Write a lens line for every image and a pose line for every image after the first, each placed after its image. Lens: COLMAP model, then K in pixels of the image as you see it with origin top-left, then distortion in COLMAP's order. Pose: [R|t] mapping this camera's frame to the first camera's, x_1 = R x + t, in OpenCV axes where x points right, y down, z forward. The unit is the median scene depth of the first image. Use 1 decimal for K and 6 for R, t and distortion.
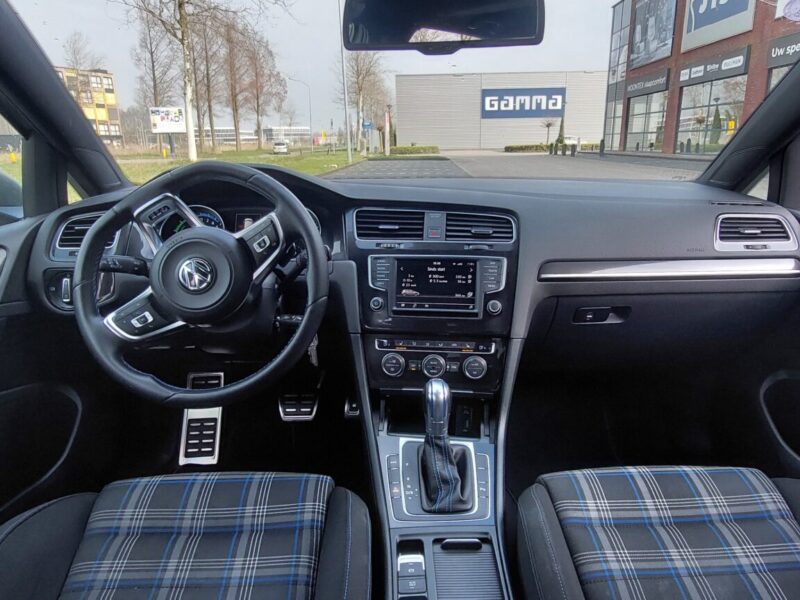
lens RADIAL K [[533.1, 0, 400.0], [0, 533.1, 300.0], [0, 0, 1]] dist [-0.001515, -0.000556]
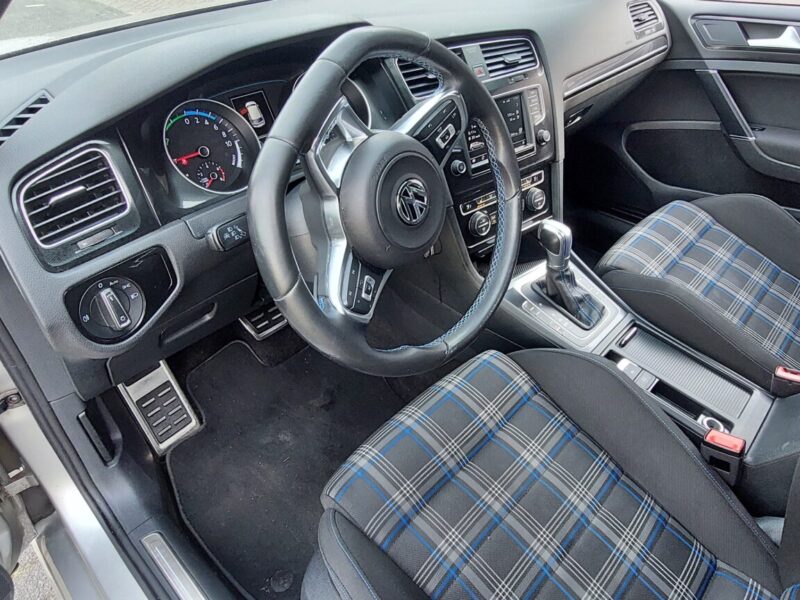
lens RADIAL K [[533.1, 0, 400.0], [0, 533.1, 300.0], [0, 0, 1]] dist [-0.001515, -0.000556]
pose [[0.706892, -0.441382, 0.552708, -0.762564], [0.207471, 0.876426, 0.434549, -0.224751], [-0.676209, -0.192508, 0.711113, 0.409355]]
